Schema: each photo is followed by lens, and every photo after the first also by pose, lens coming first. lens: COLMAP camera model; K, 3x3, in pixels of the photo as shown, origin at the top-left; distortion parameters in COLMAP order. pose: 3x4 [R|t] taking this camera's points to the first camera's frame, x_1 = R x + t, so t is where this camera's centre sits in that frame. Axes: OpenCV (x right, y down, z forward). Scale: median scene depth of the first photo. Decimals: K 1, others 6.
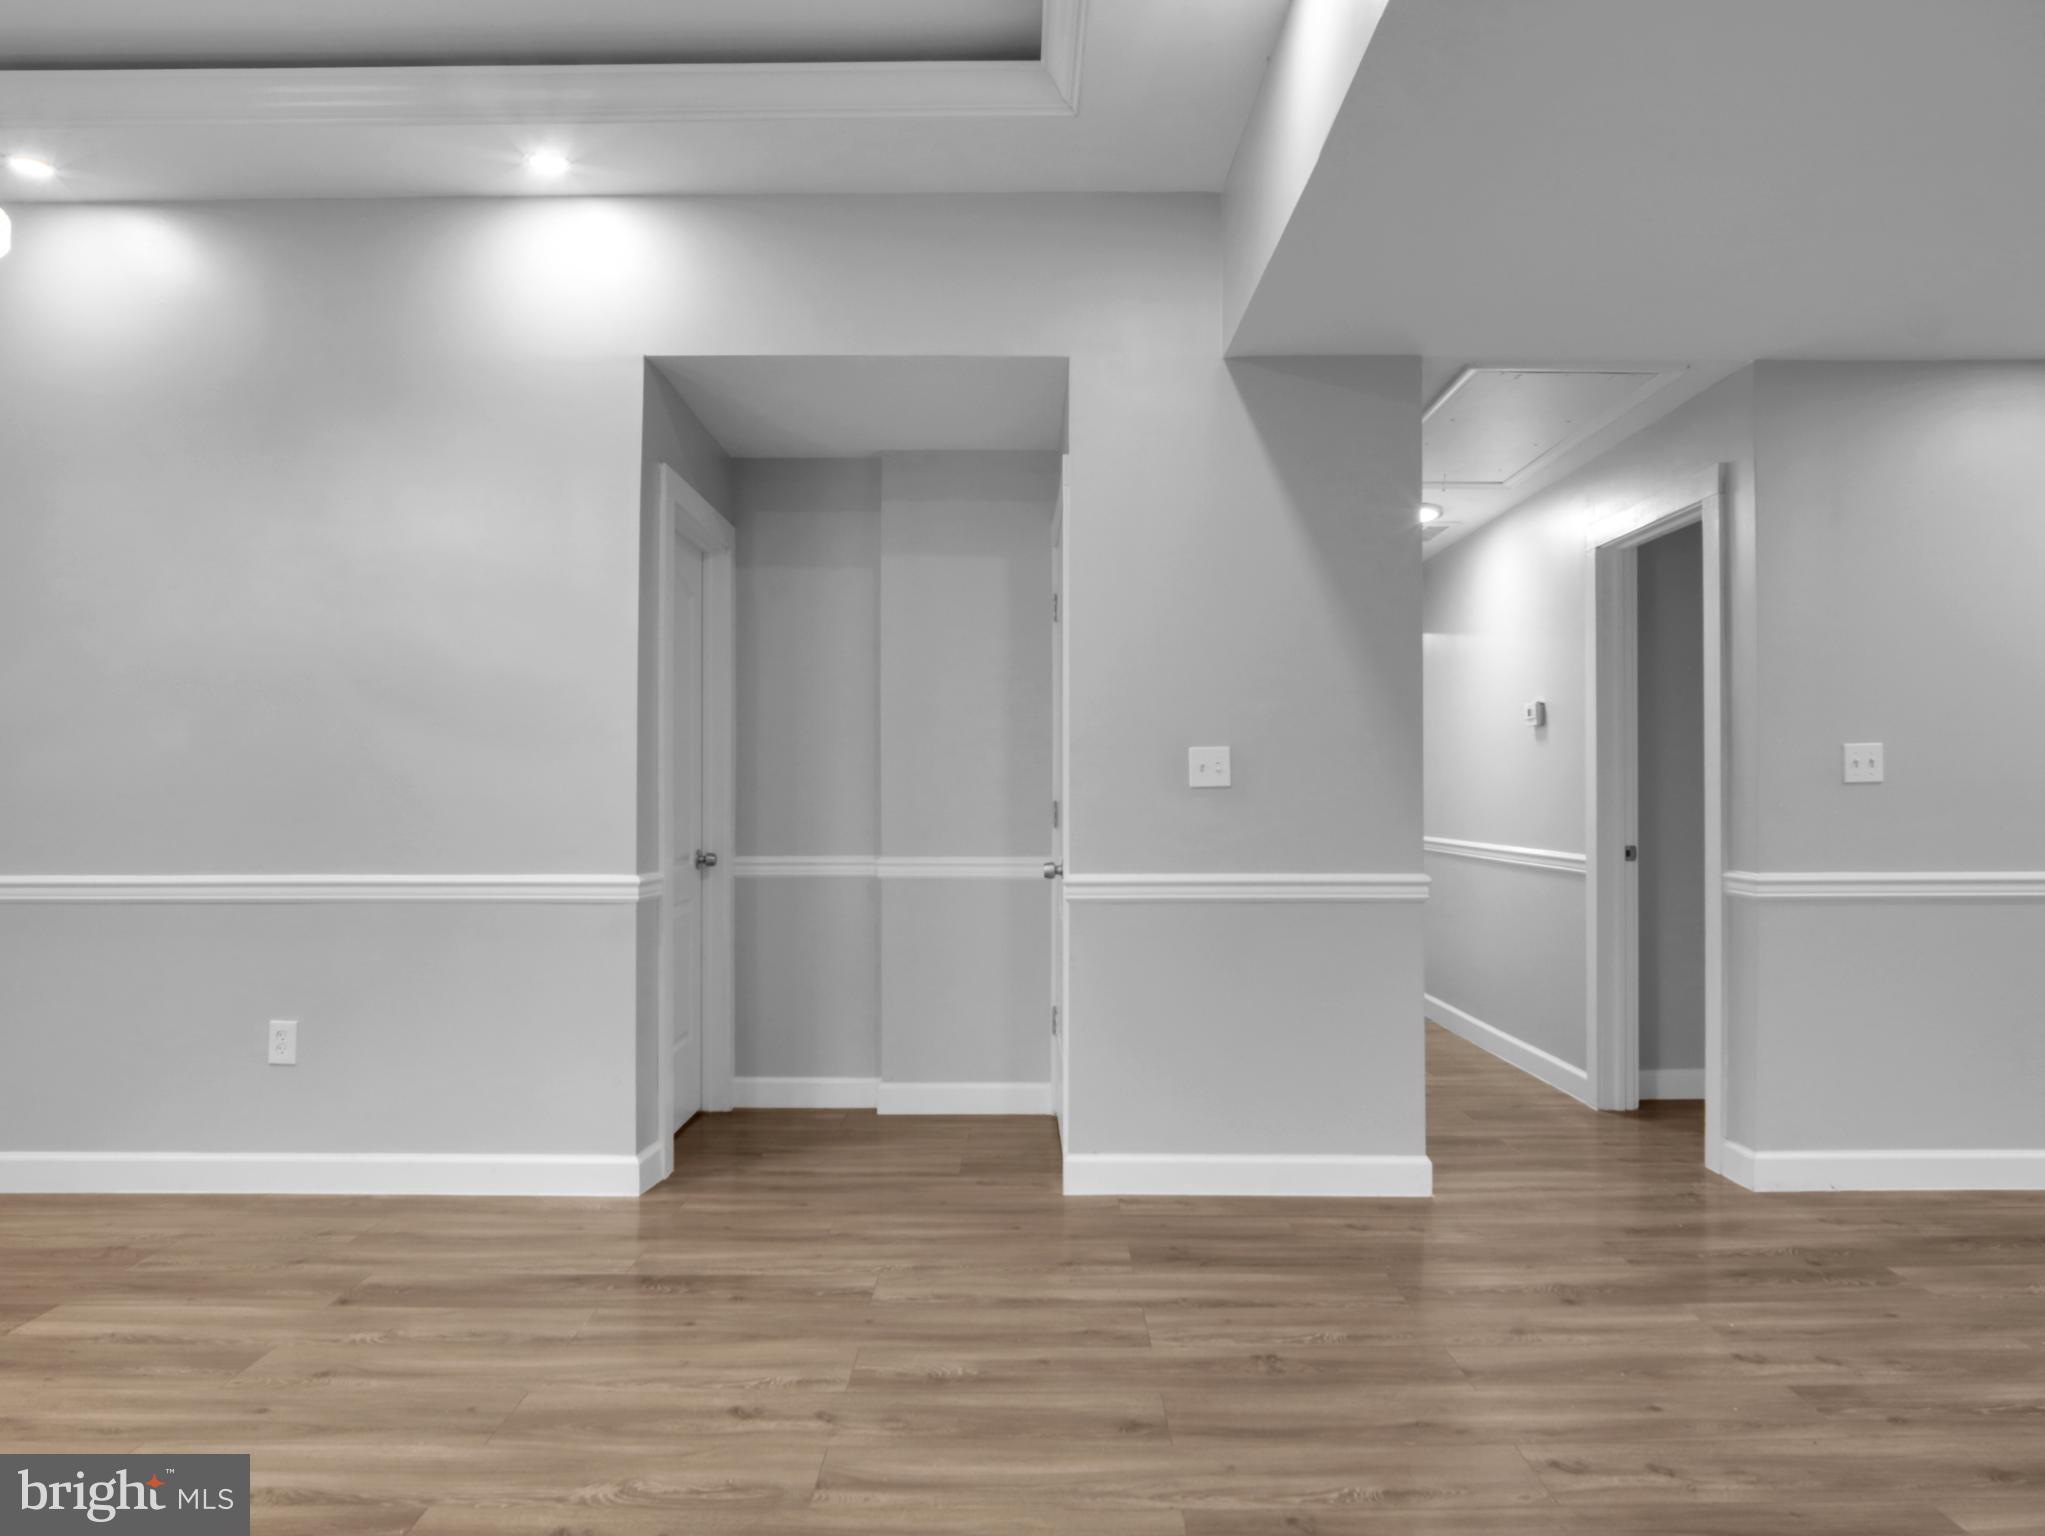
lens RADIAL K [[1308.9, 0, 1035.7], [0, 1308.9, 780.2], [0, 0, 1]] dist [-0.035940, 0.017701]
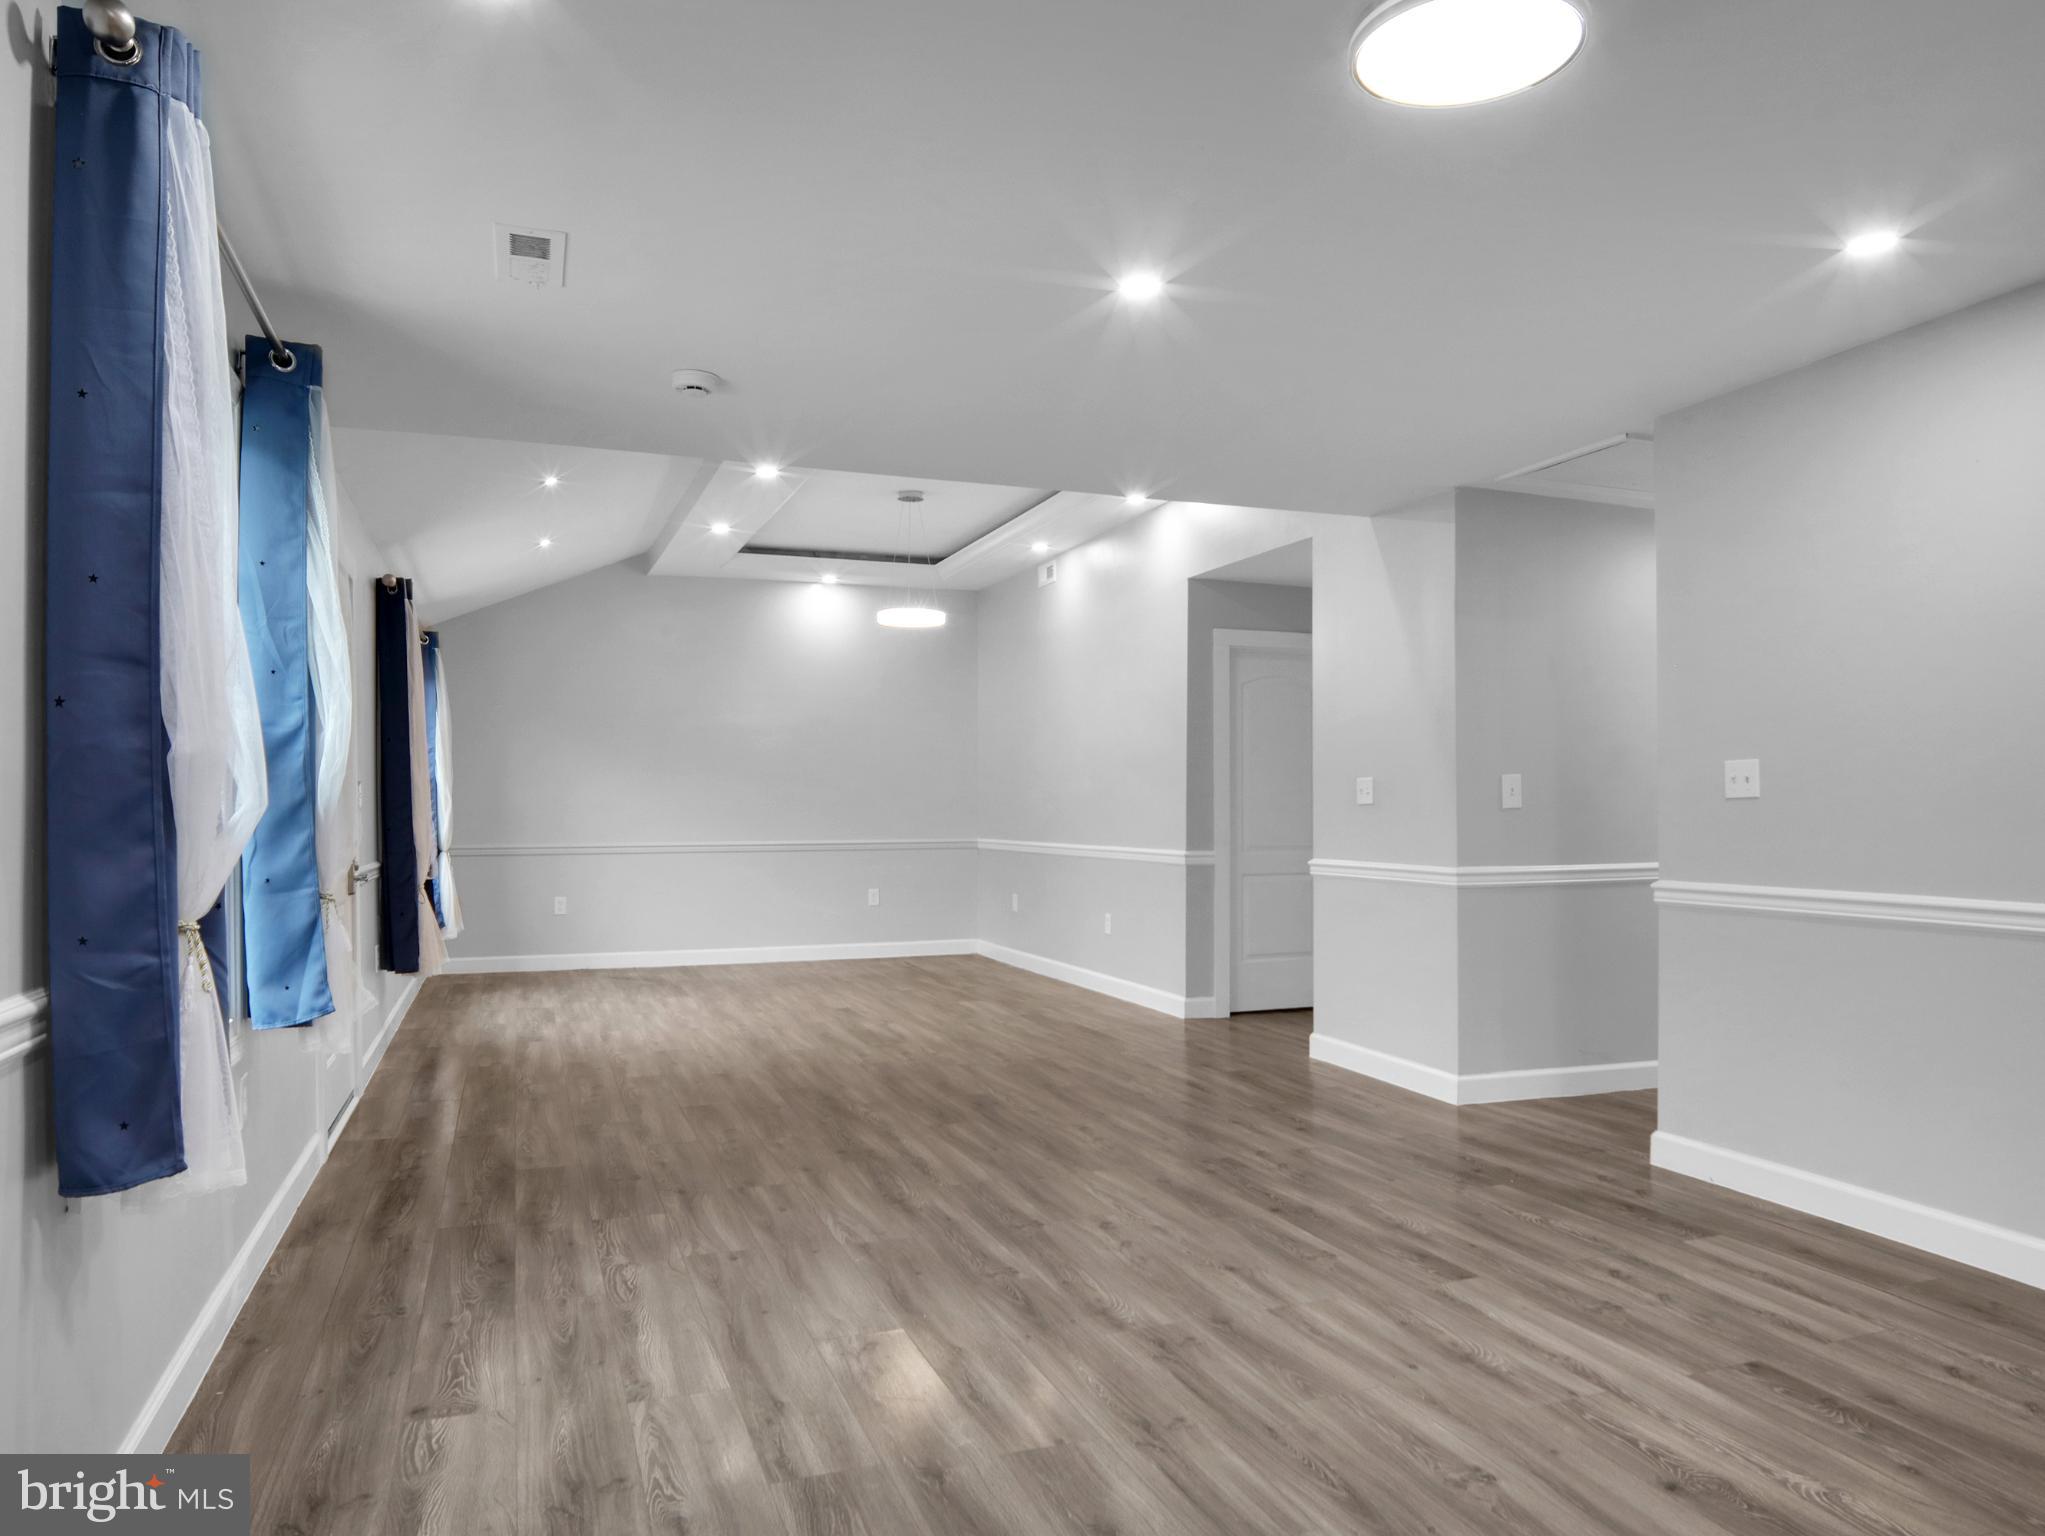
lens RADIAL K [[1321.5, 0, 998.4], [0, 1321.5, 823.1], [0, 0, 1]] dist [-0.041287, 0.024483]
pose [[0.339546, 0.010976, -0.940525, 1.767803], [0.011366, 0.999811, 0.015771, -0.003164], [0.940521, -0.016045, 0.339357, 0.106066]]
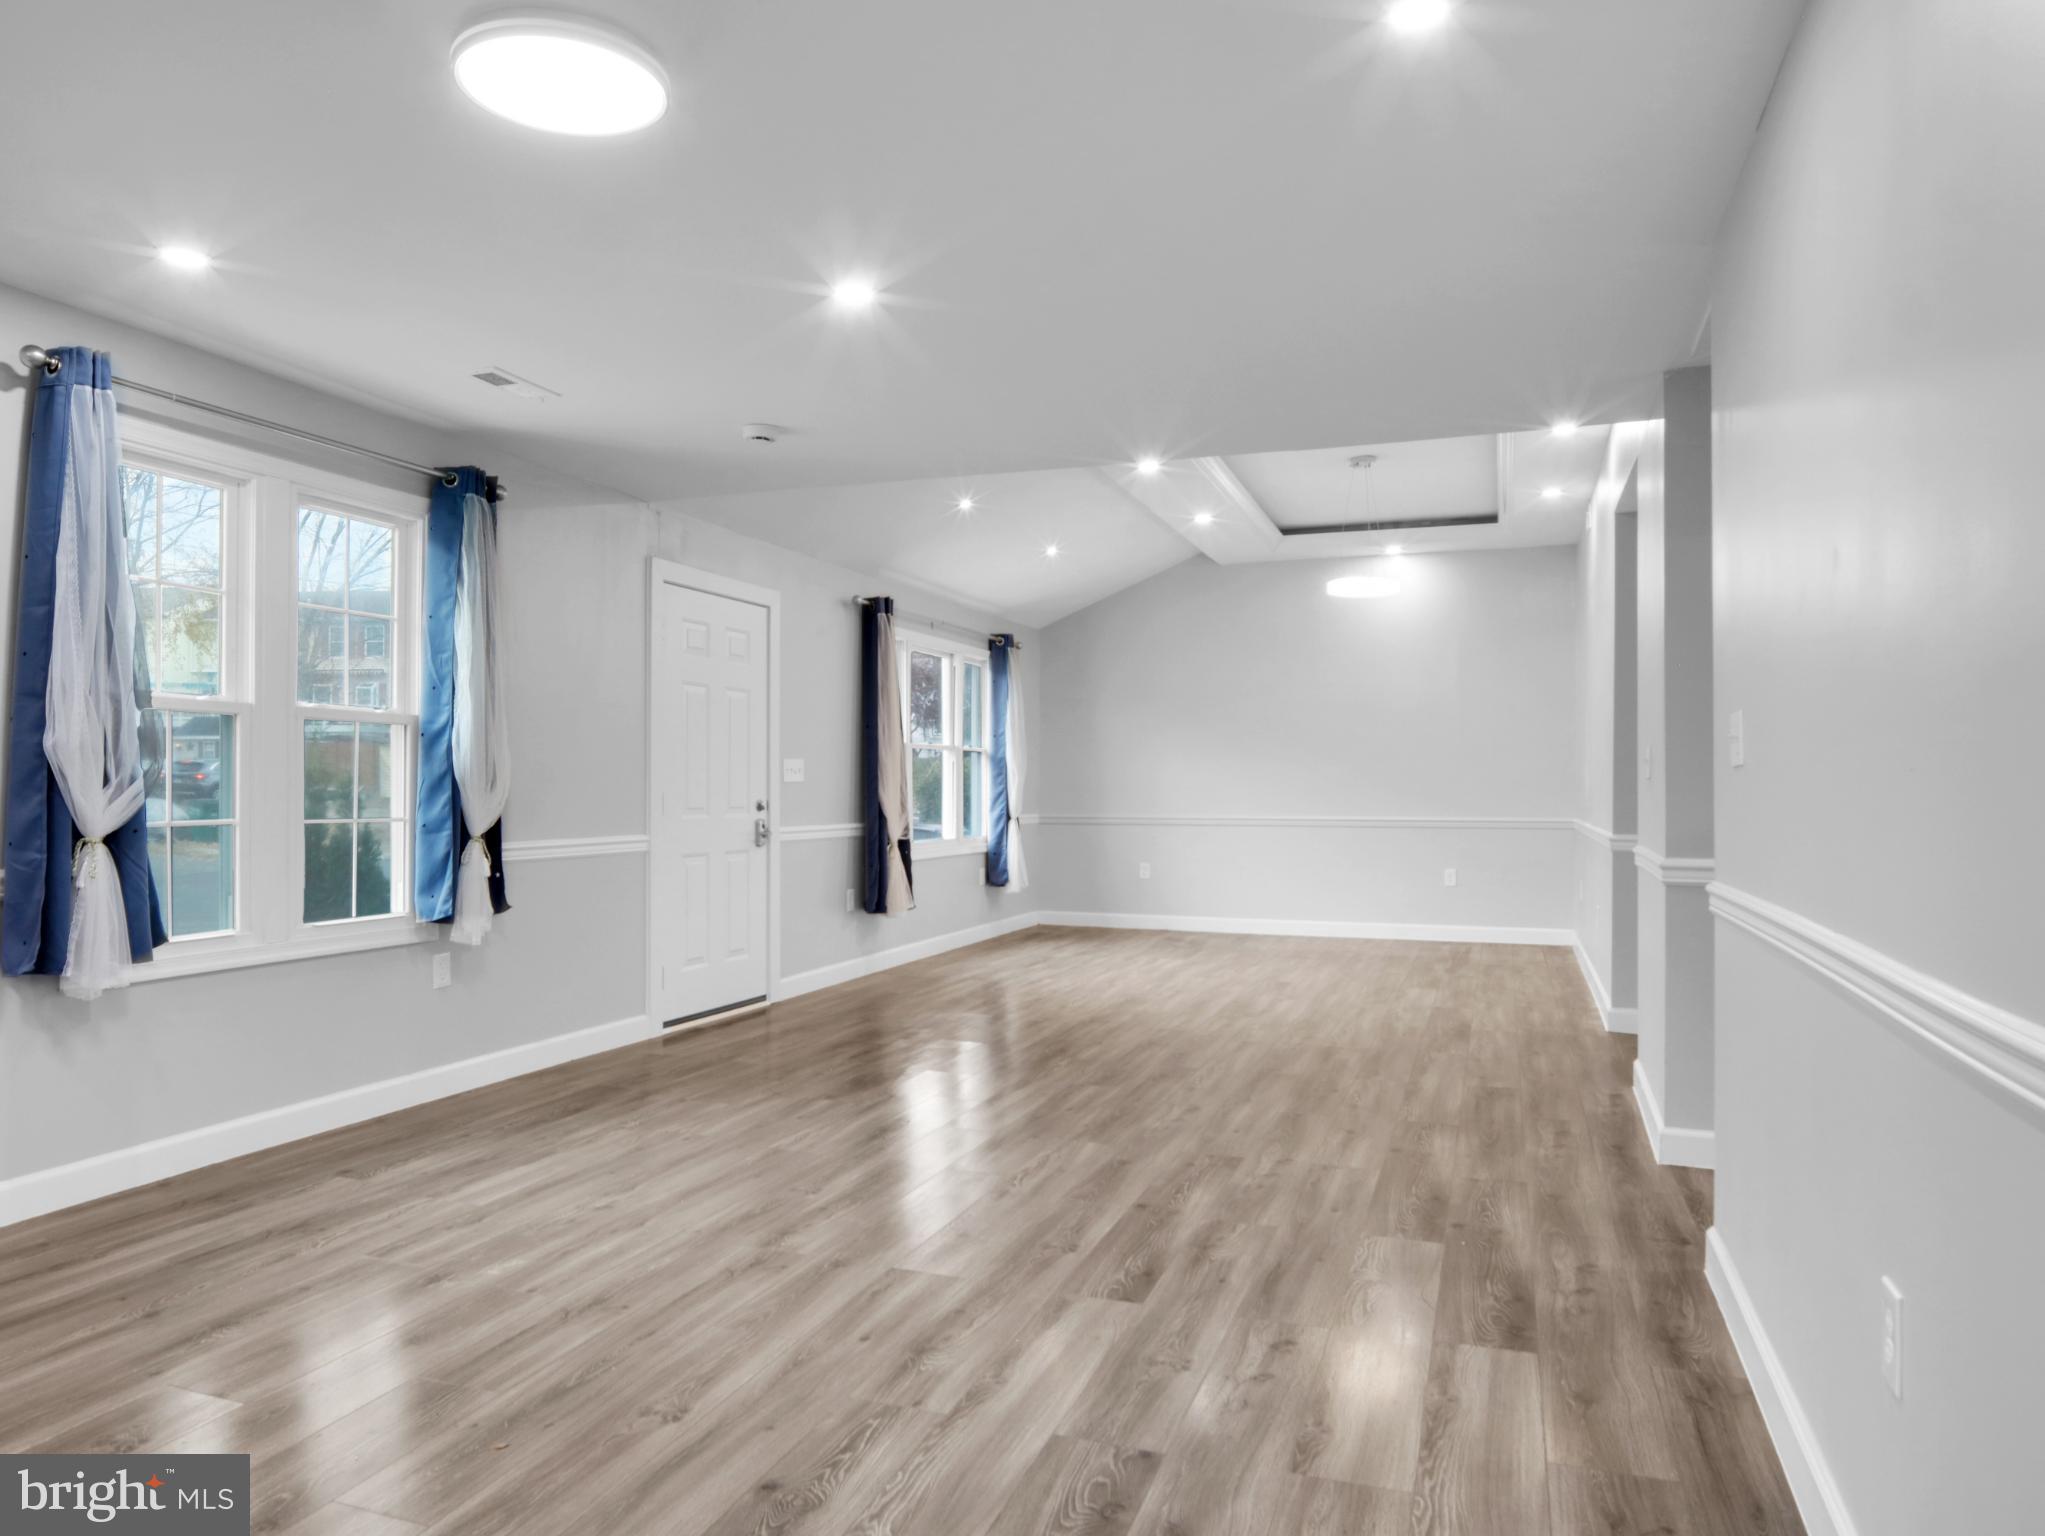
lens RADIAL K [[1308.9, 0, 1035.7], [0, 1308.9, 780.2], [0, 0, 1]] dist [-0.035940, 0.017701]
pose [[-0.343045, -0.004814, -0.939306, 1.816059], [0.006873, 0.999947, -0.007635, 0.015102], [0.939294, -0.009075, -0.342994, 1.097788]]
